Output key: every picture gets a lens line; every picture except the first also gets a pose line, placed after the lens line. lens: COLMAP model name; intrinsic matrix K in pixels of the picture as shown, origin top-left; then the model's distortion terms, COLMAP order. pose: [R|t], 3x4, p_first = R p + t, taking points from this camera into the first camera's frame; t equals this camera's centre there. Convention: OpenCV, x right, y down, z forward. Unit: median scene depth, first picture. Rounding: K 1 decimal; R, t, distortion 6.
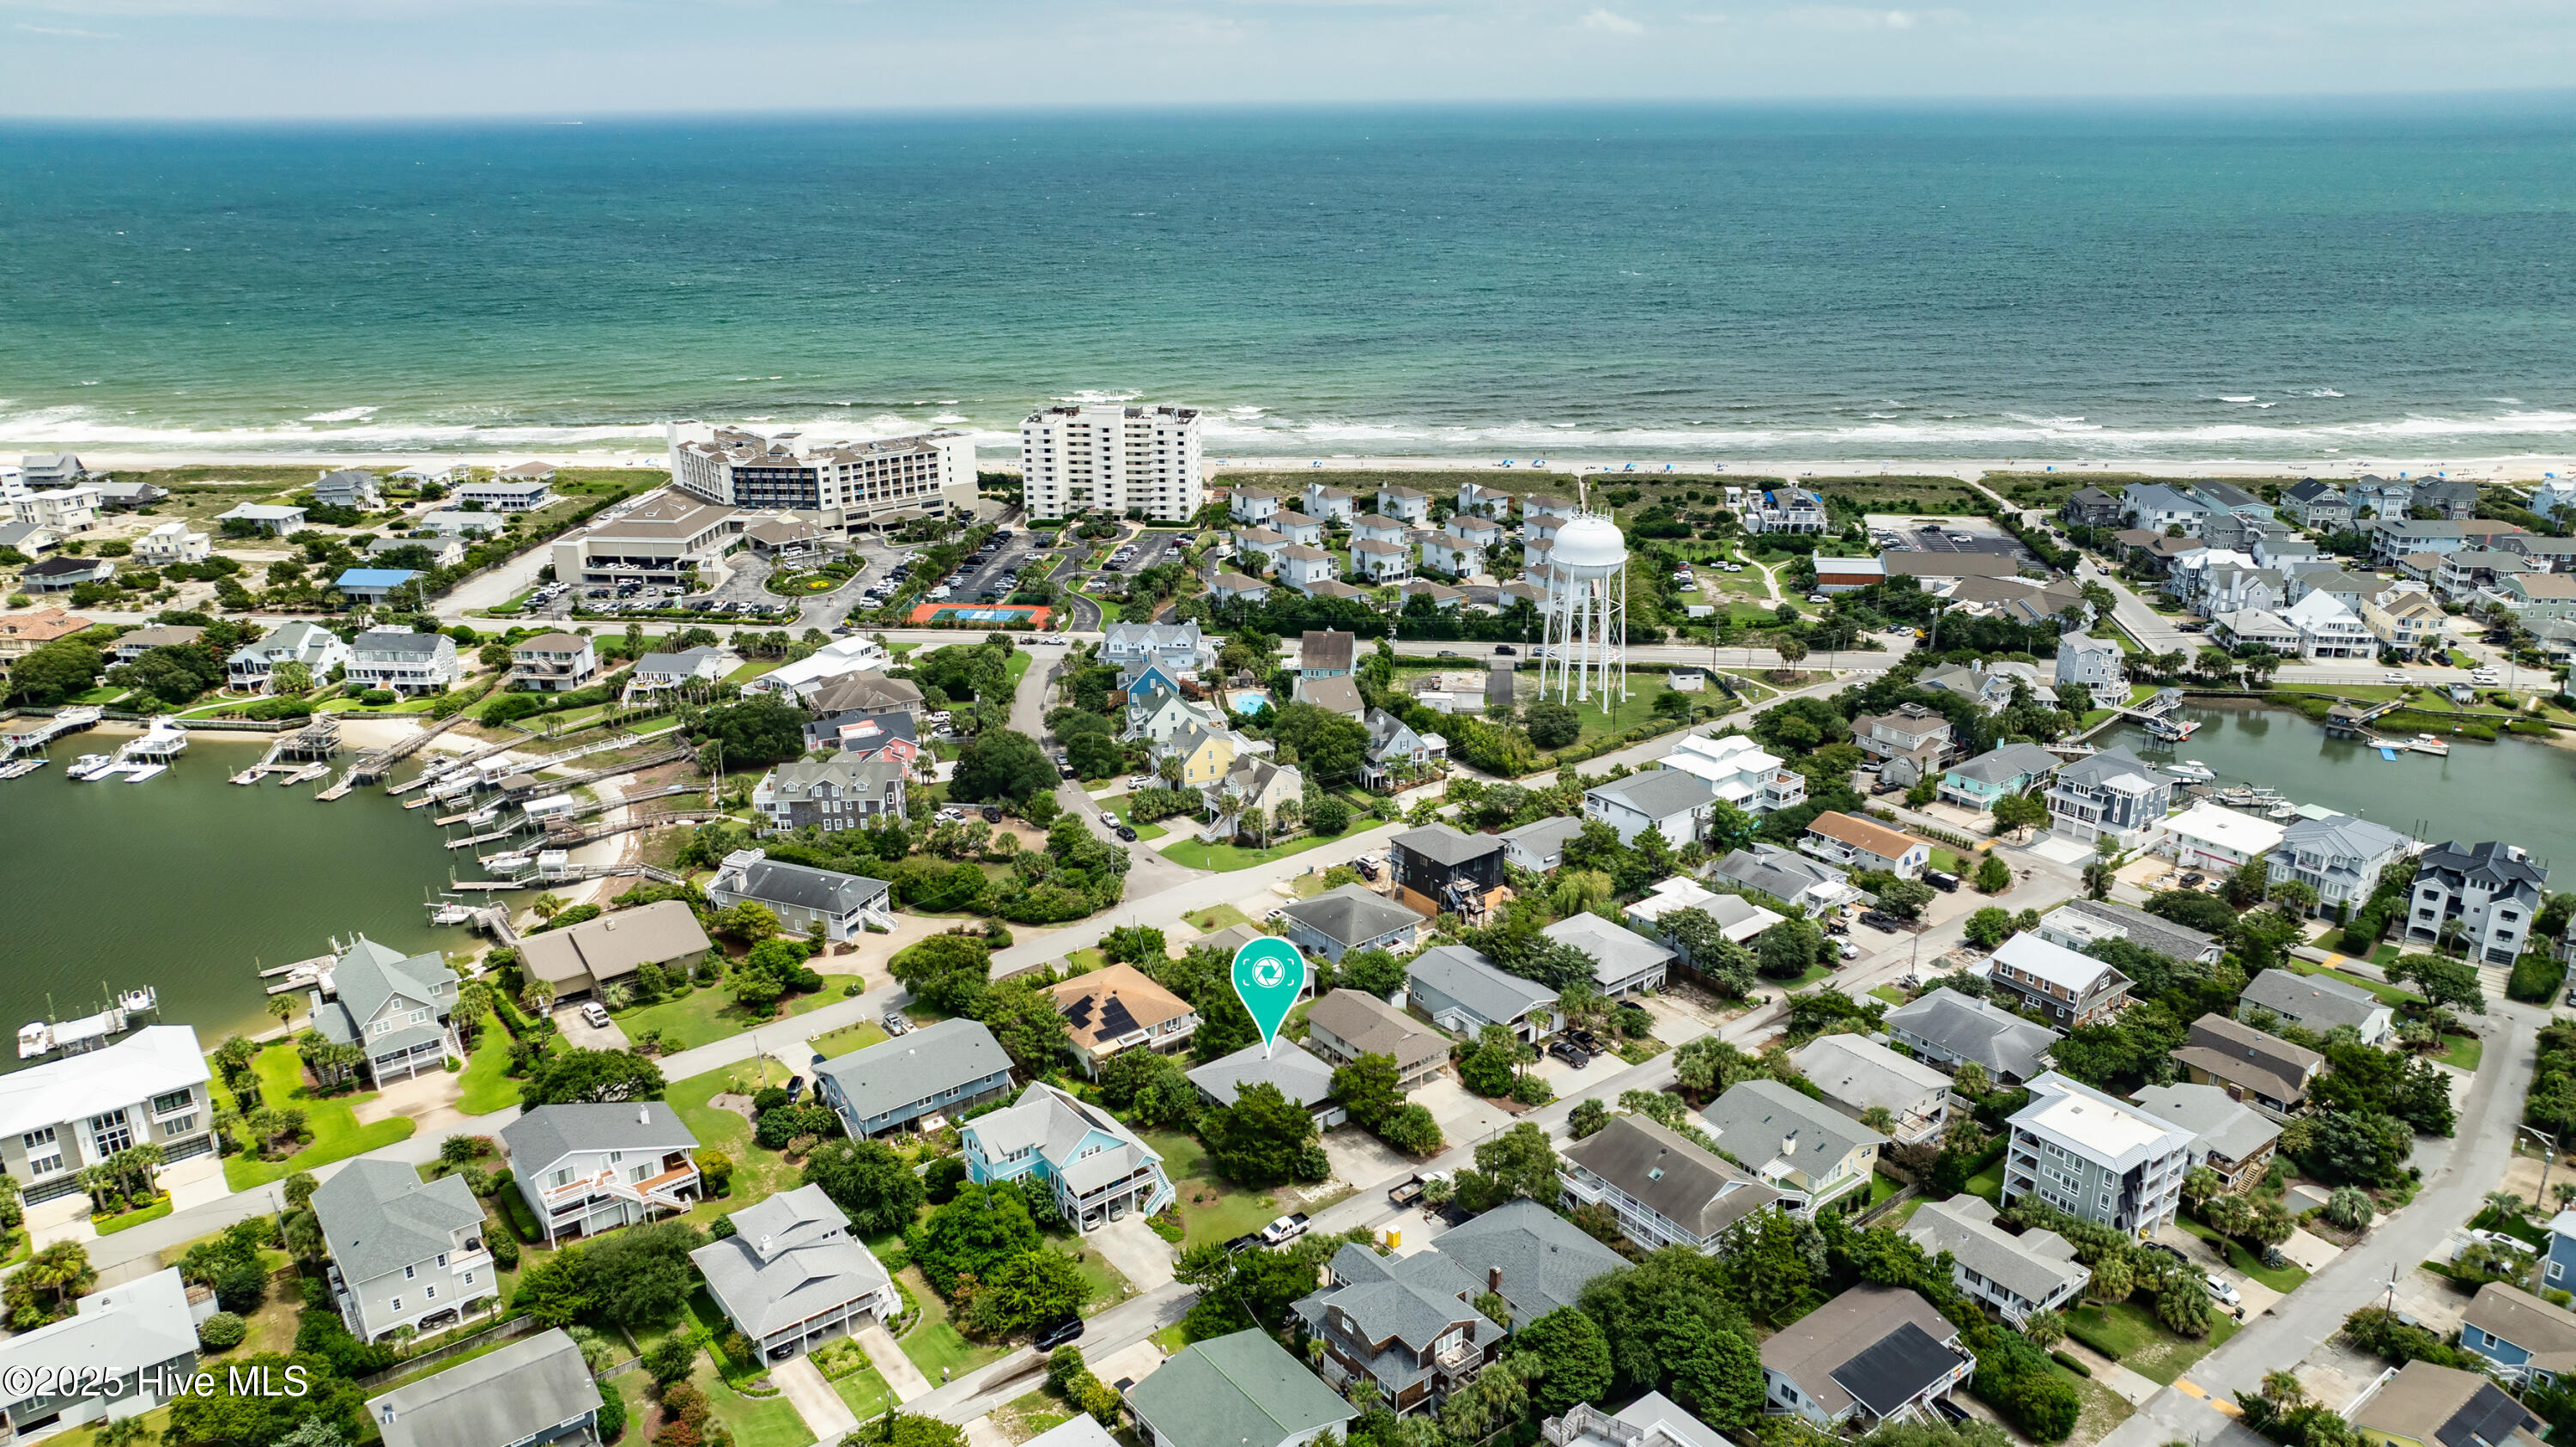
lens RADIAL K [[1803.2, 0, 1288.0], [0, 1803.2, 723.5], [0, 0, 1]] dist [-0.005532, -0.000611]
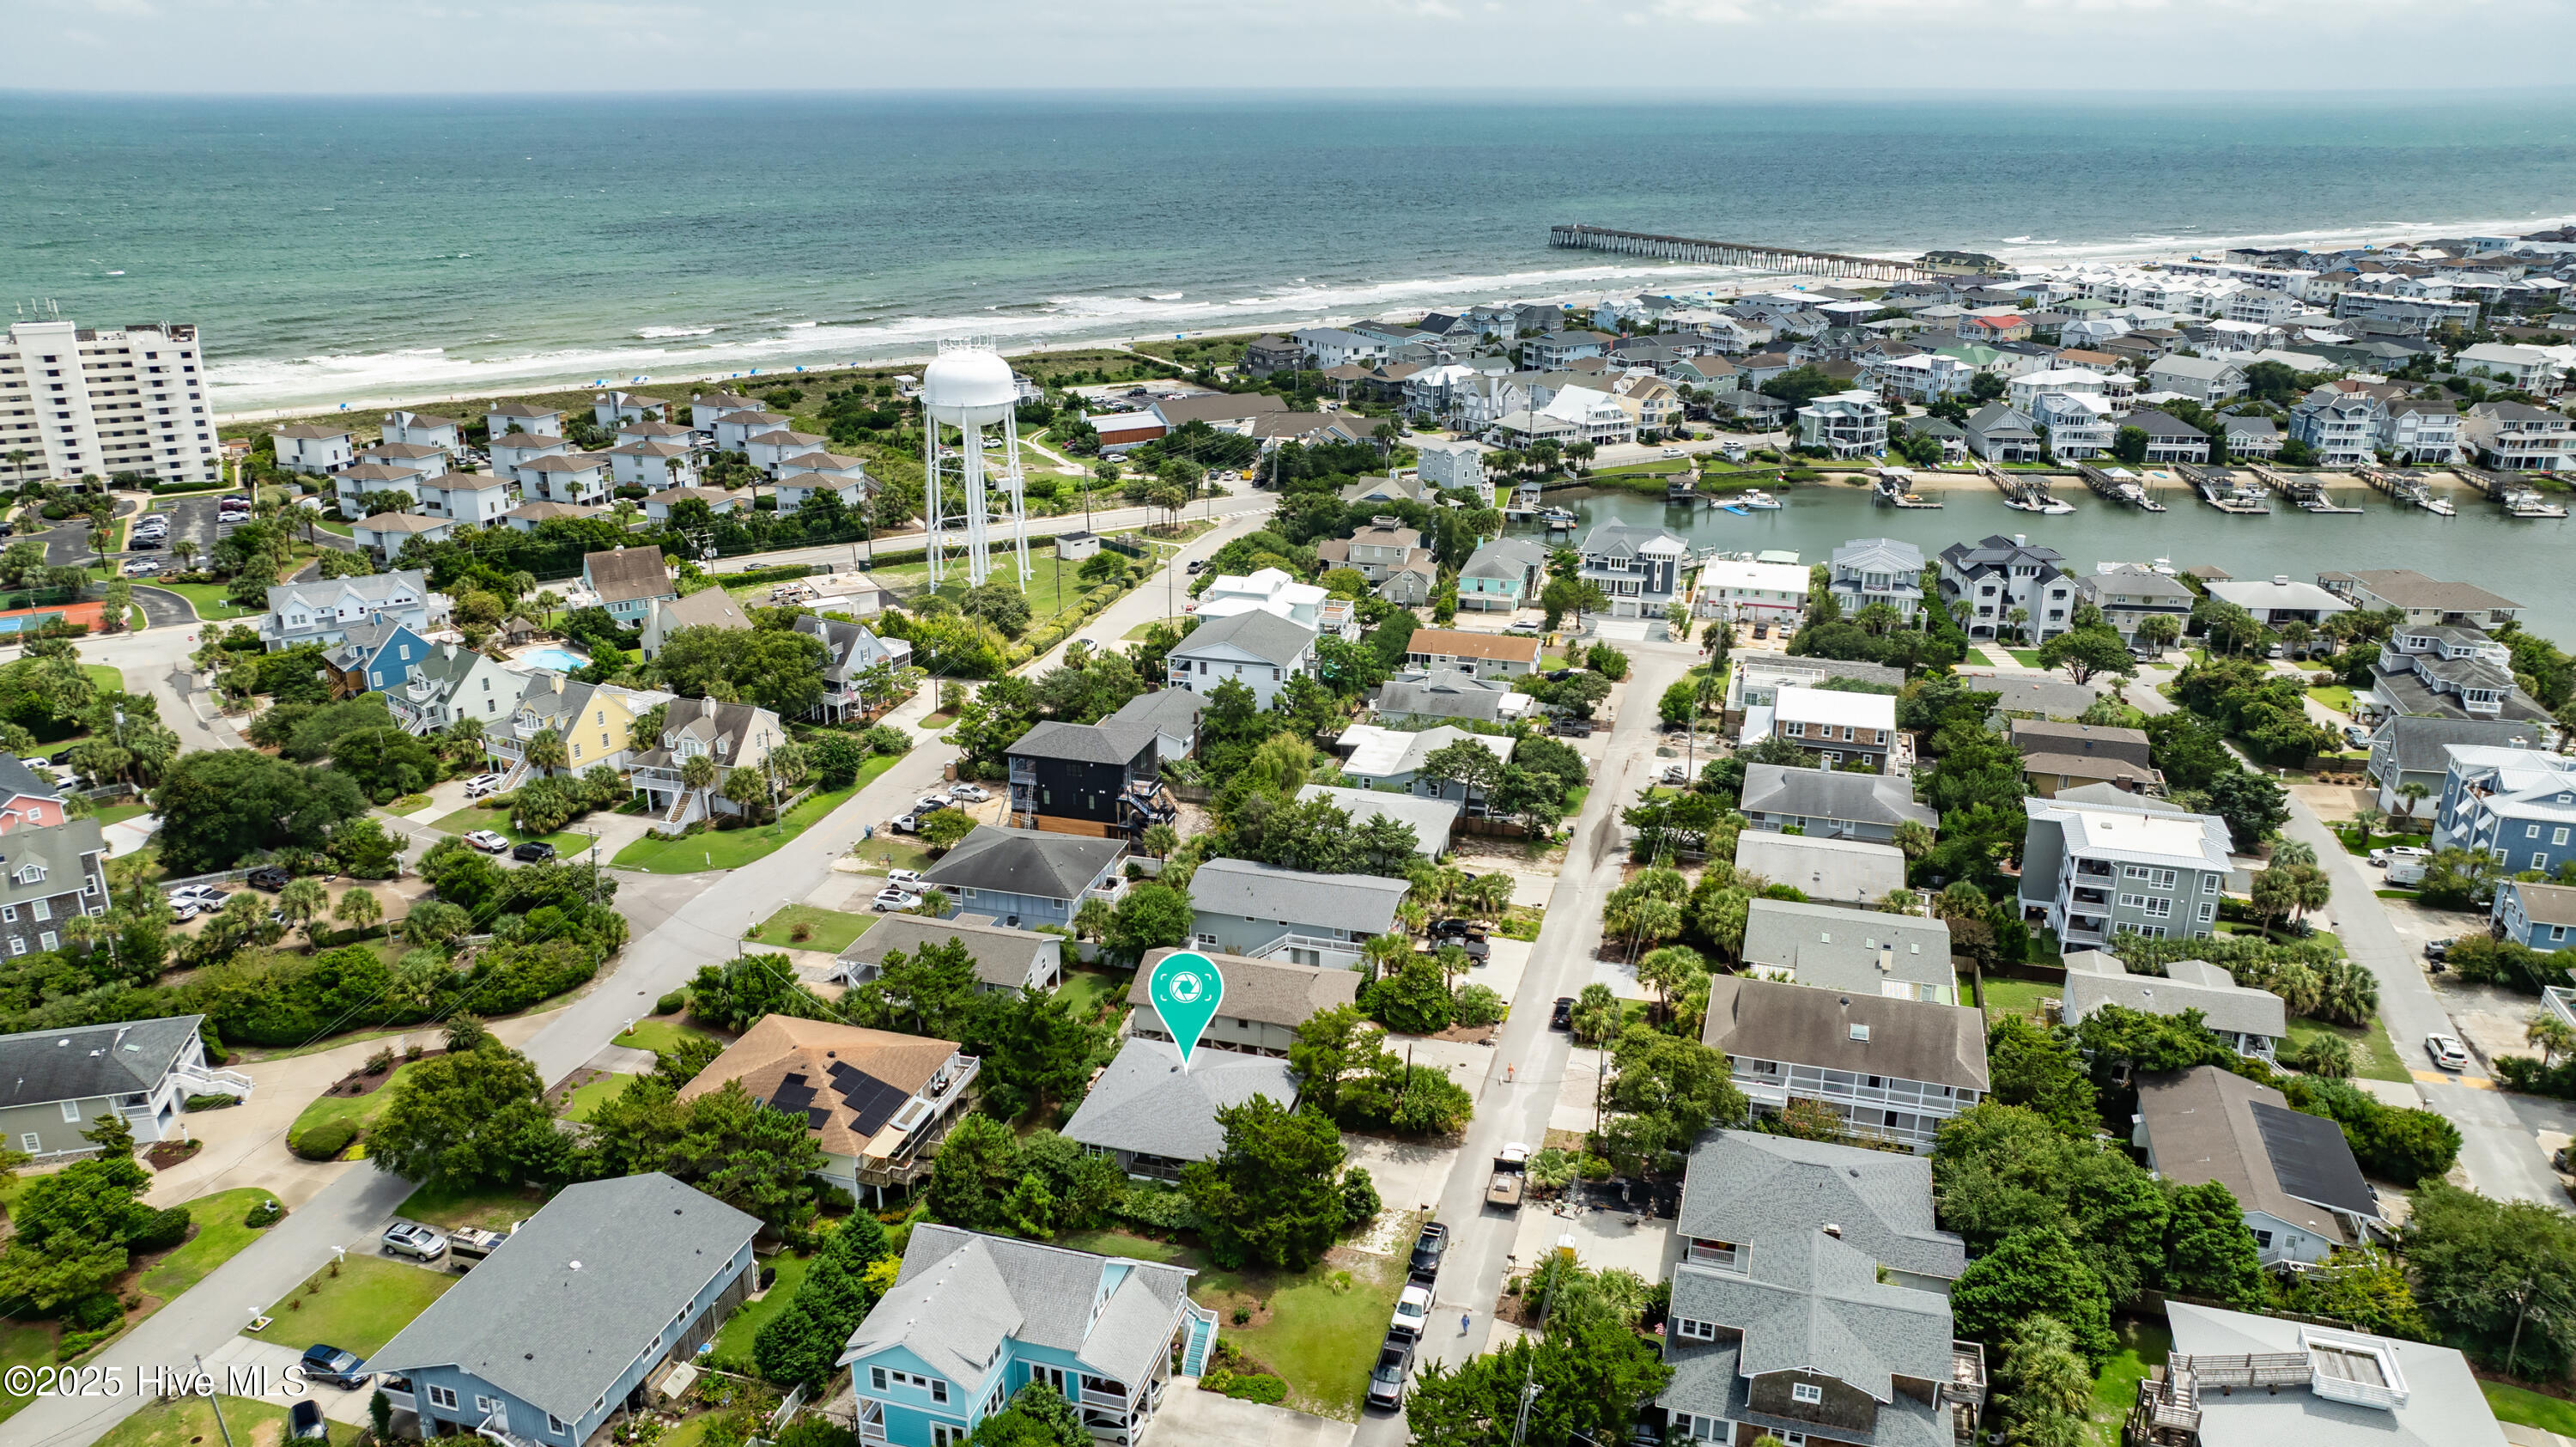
lens RADIAL K [[1824.9, 0, 1288.0], [0, 1824.9, 723.5], [0, 0, 1]] dist [-0.040443, 0.054841]
pose [[0.809428, -0.190563, 0.555438, -0.219082], [0.190035, 0.979986, 0.059285, 0.029416], [-0.555619, 0.057566, 0.829442, 0.331242]]
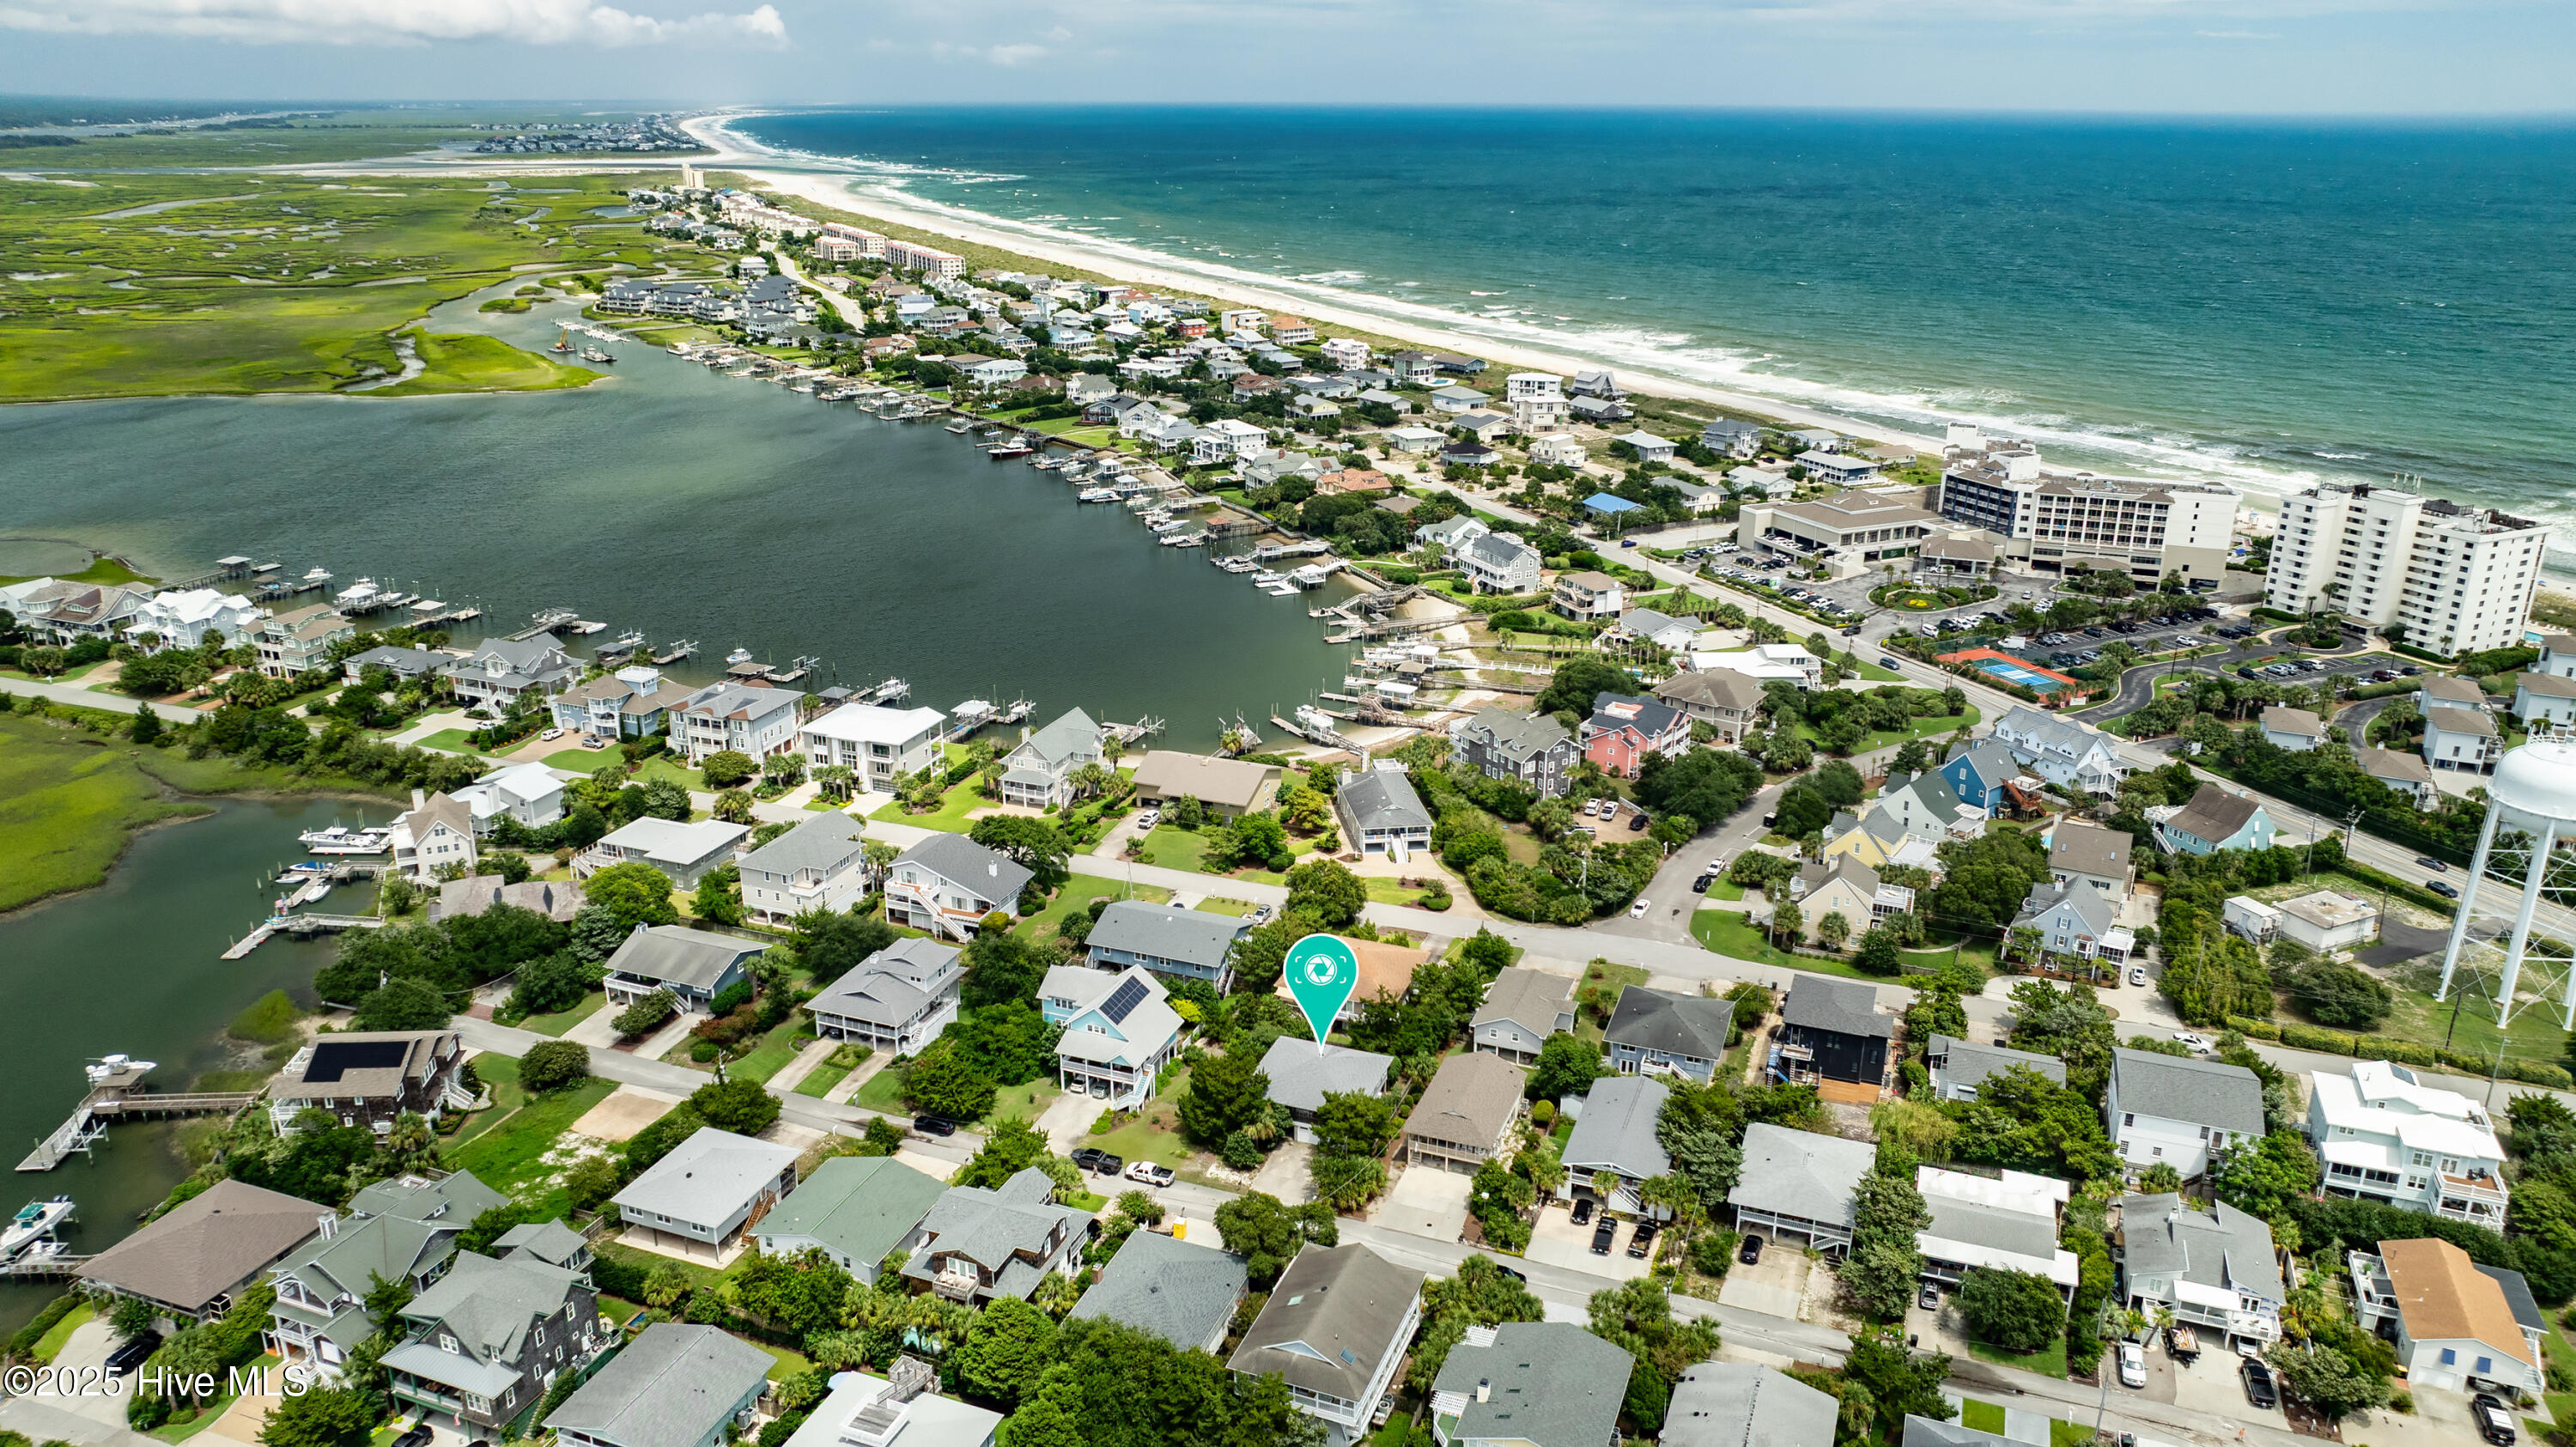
lens RADIAL K [[1824.9, 0, 1288.0], [0, 1824.9, 723.5], [0, 0, 1]] dist [-0.040443, 0.054841]
pose [[0.527570, 0.293749, -0.797108, 0.525543], [-0.294585, 0.943351, 0.152670, -0.098052], [0.796800, 0.154272, 0.584218, 0.268416]]
